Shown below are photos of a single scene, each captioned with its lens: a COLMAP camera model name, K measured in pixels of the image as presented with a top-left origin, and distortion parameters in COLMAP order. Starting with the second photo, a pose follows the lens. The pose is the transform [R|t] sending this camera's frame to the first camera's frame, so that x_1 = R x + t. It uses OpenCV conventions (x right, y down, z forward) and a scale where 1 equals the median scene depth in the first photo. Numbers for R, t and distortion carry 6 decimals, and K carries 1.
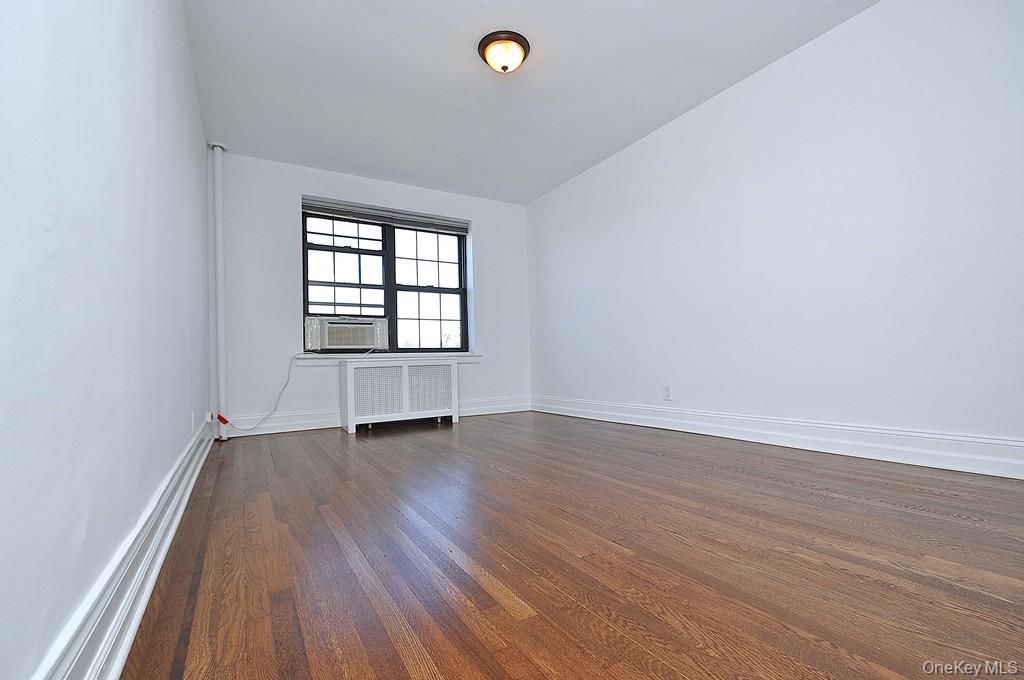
lens RADIAL K [[455.3, 0, 509.8], [0, 455.3, 349.2], [0, 0, 1]] dist [-0.000224, -0.000590]
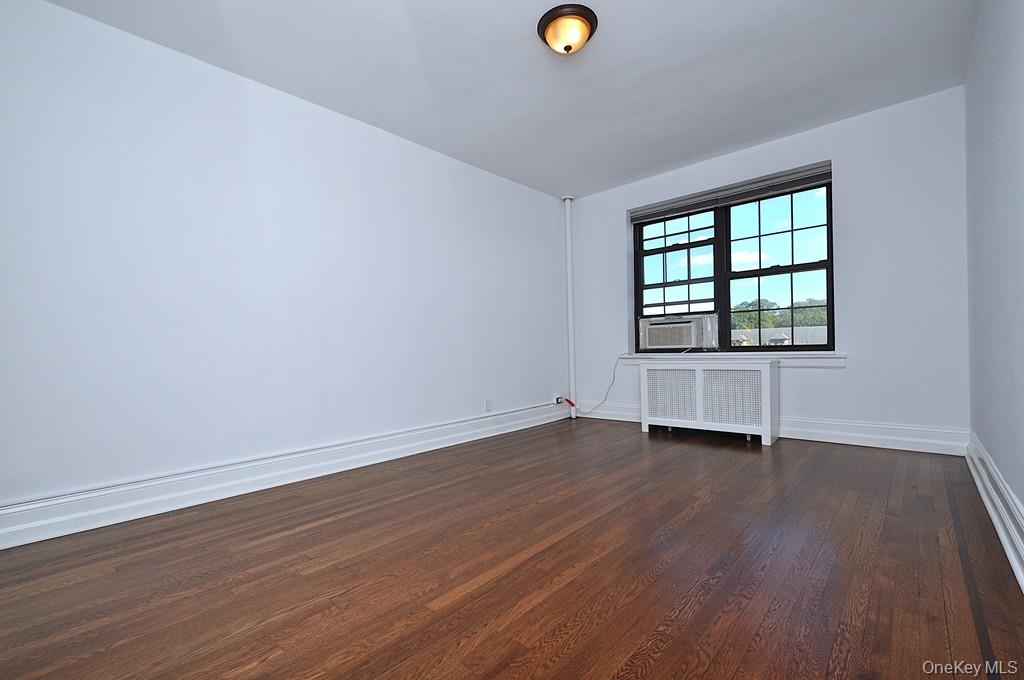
lens RADIAL K [[444.8, 0, 512.0], [0, 444.8, 340.0], [0, 0, 1]] dist [0.000504, -0.000313]
pose [[0.292356, -0.002447, -0.956306, 0.476277], [0.041984, 0.999065, 0.010279, -0.043381], [0.955387, -0.043155, 0.292186, 0.377054]]
